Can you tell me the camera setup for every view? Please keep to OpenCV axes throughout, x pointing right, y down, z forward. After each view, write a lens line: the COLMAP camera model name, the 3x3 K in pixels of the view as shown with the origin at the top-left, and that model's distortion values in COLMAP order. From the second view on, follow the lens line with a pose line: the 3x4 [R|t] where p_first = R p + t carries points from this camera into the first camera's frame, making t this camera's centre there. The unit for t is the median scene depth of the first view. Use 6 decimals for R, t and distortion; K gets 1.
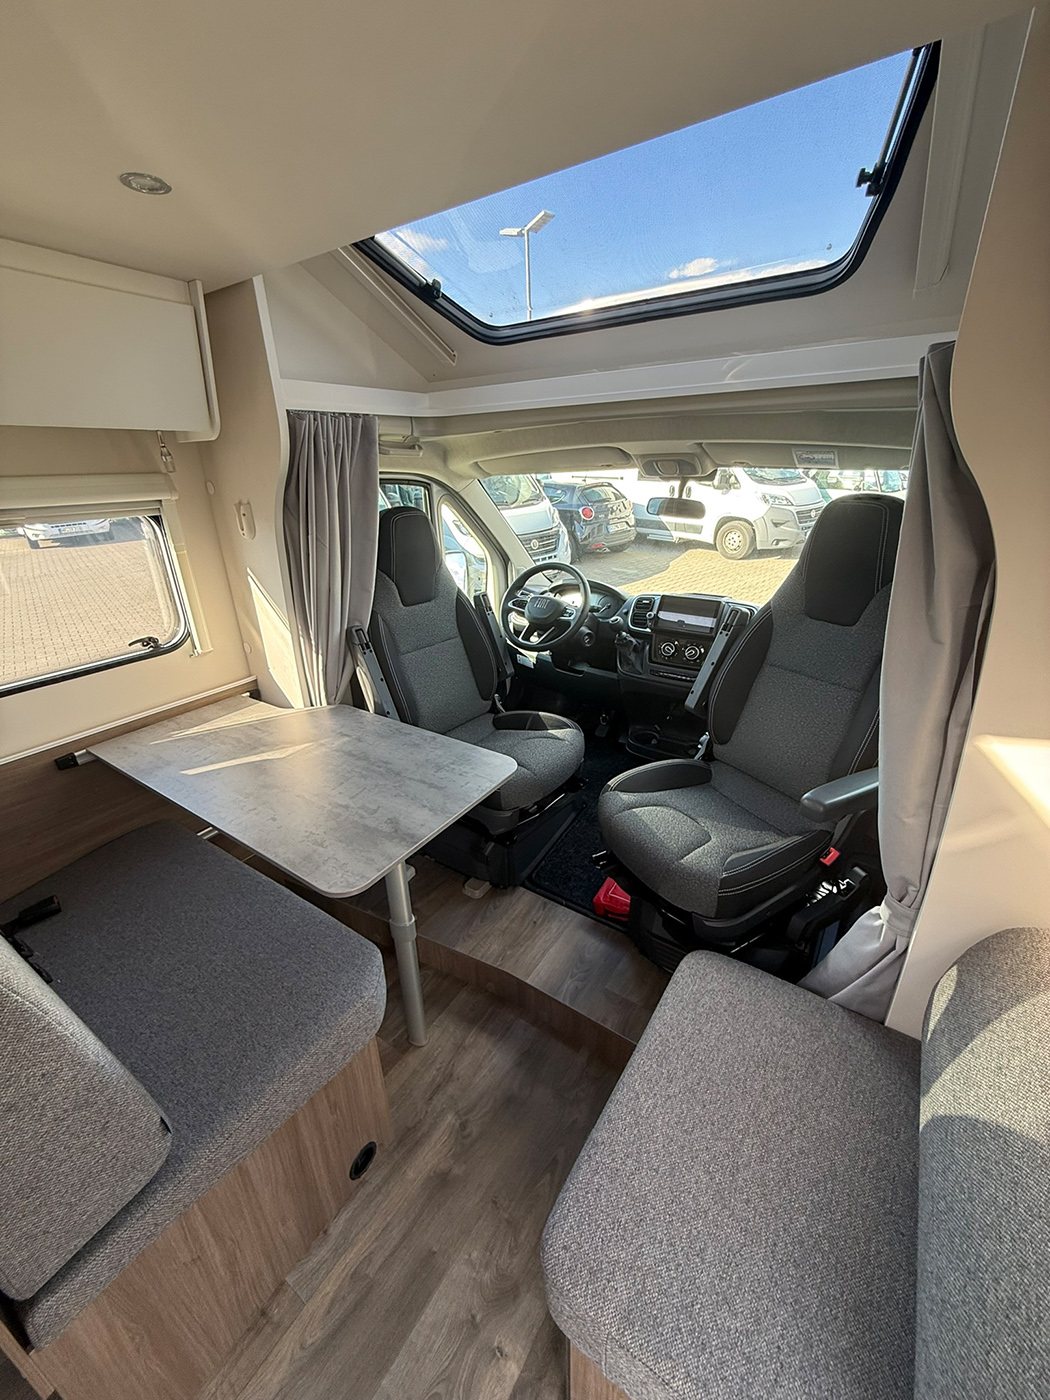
lens RADIAL K [[556.9, 0, 527.4], [0, 556.9, 695.8], [0, 0, 1]] dist [0.000129, -0.000558]
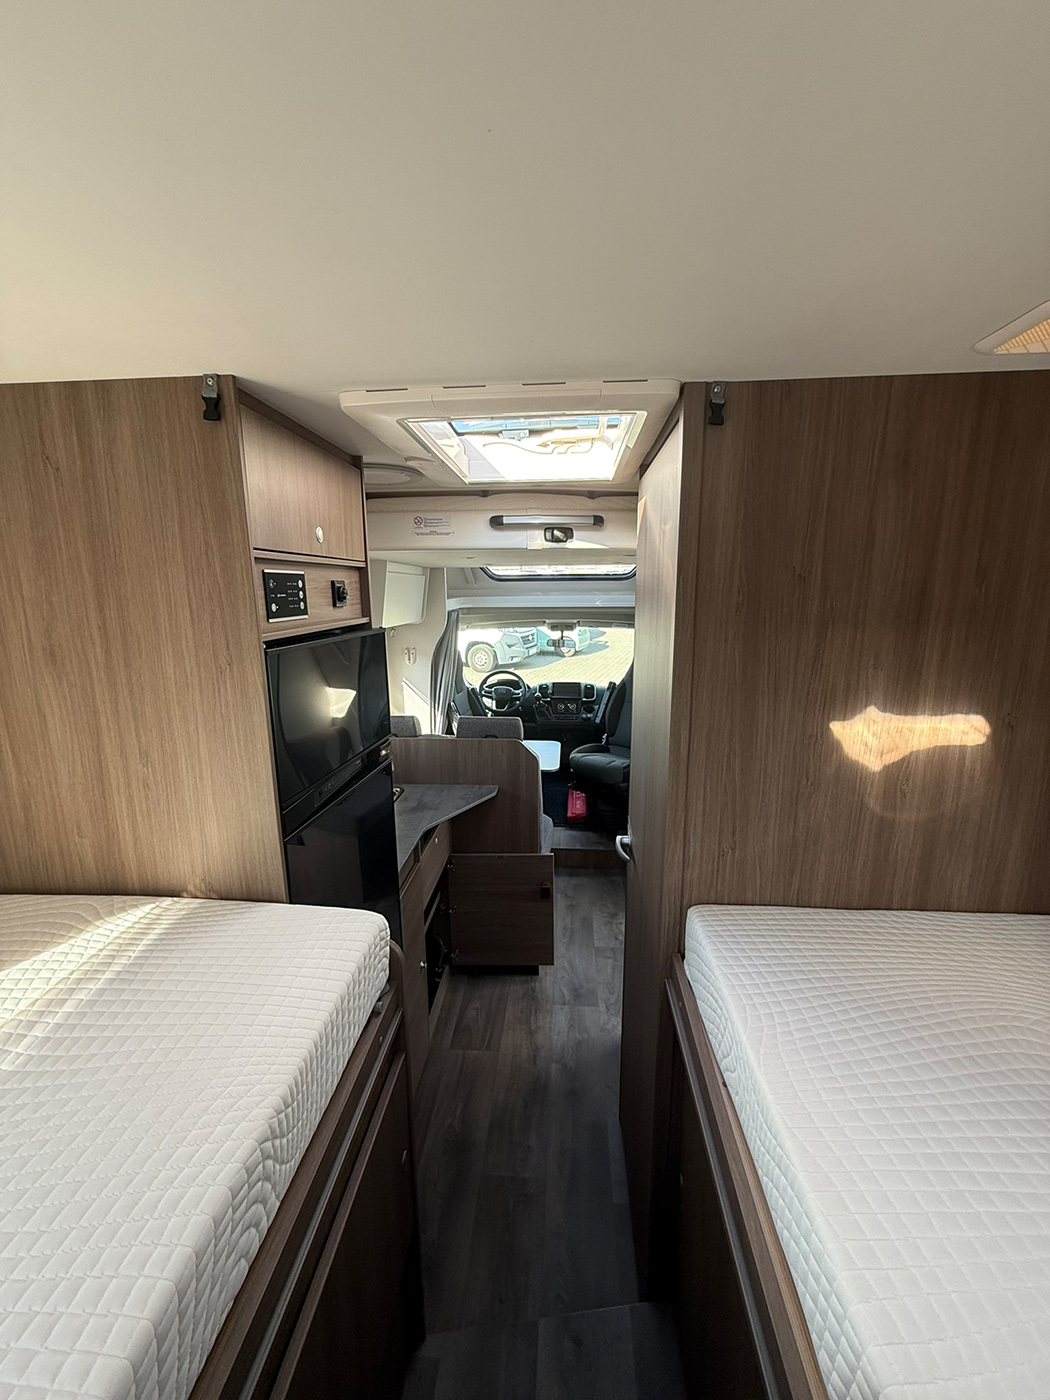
lens RADIAL K [[556.9, 0, 527.4], [0, 556.9, 695.8], [0, 0, 1]] dist [0.000129, -0.000558]
pose [[0.869257, -0.077996, 0.488168, -1.197104], [0.179186, 0.970036, -0.164083, 0.270129], [-0.460743, 0.230103, 0.857187, -1.027730]]
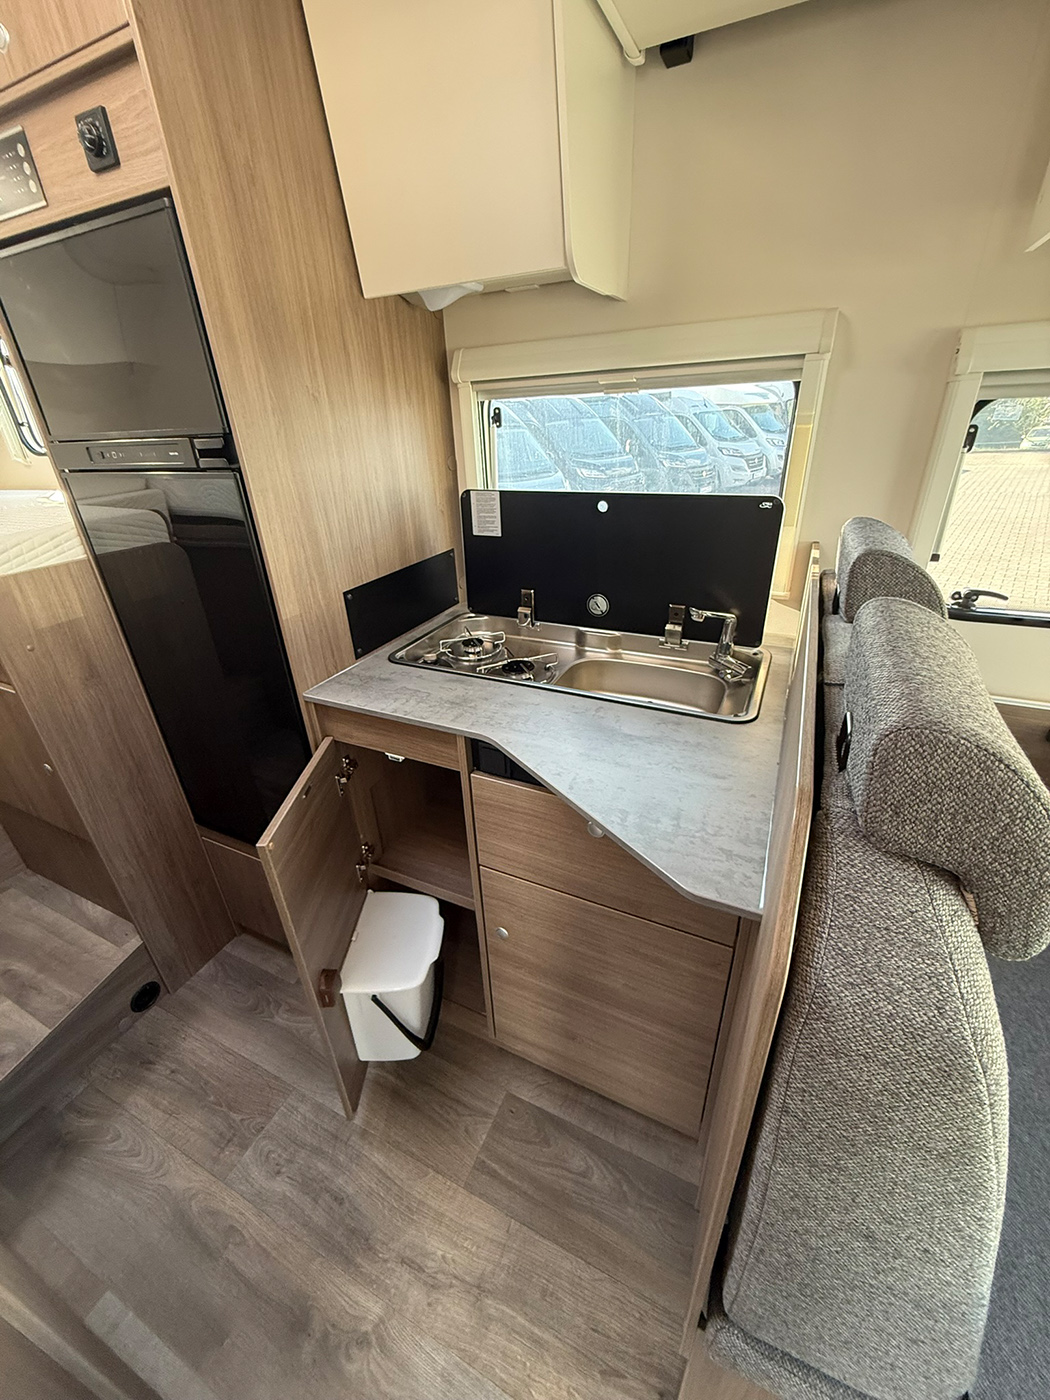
lens RADIAL K [[556.9, 0, 527.4], [0, 556.9, 695.8], [0, 0, 1]] dist [0.000129, -0.000558]
pose [[0.149220, 0.464947, -0.872672, -0.298749], [-0.348237, 0.850721, 0.393706, 0.029353], [0.925454, 0.245148, 0.288857, 0.113266]]
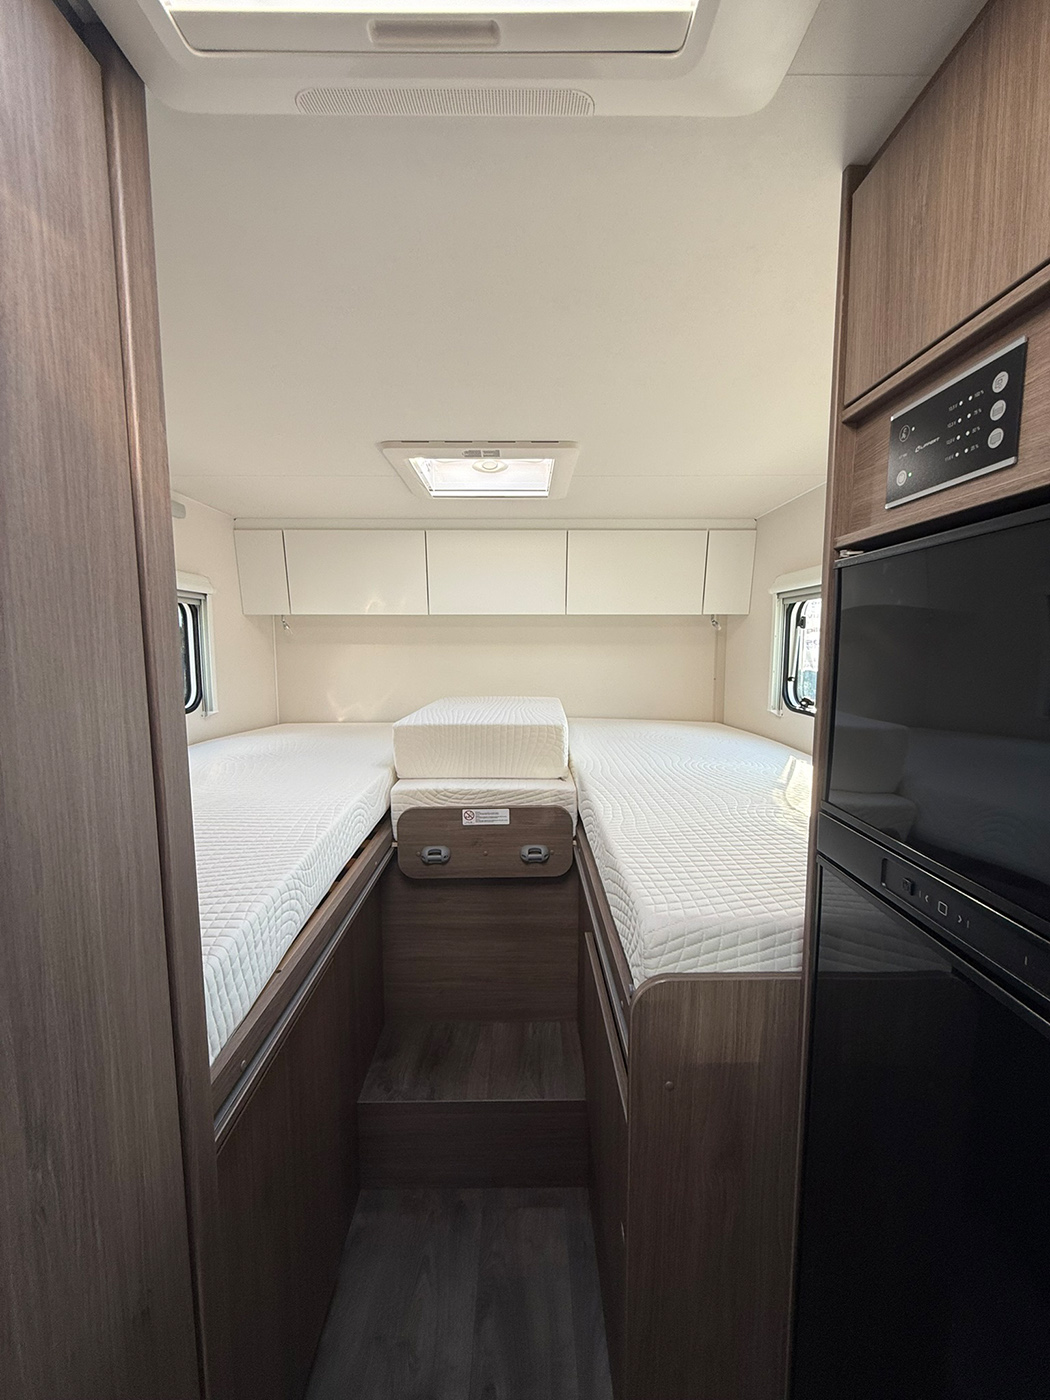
lens RADIAL K [[556.9, 0, 527.4], [0, 556.9, 695.8], [0, 0, 1]] dist [0.000129, -0.000558]
pose [[-0.824903, 0.085469, -0.558775, -0.726592], [-0.195186, 0.884638, 0.423460, 0.029422], [0.530507, 0.458379, -0.713058, -0.171361]]
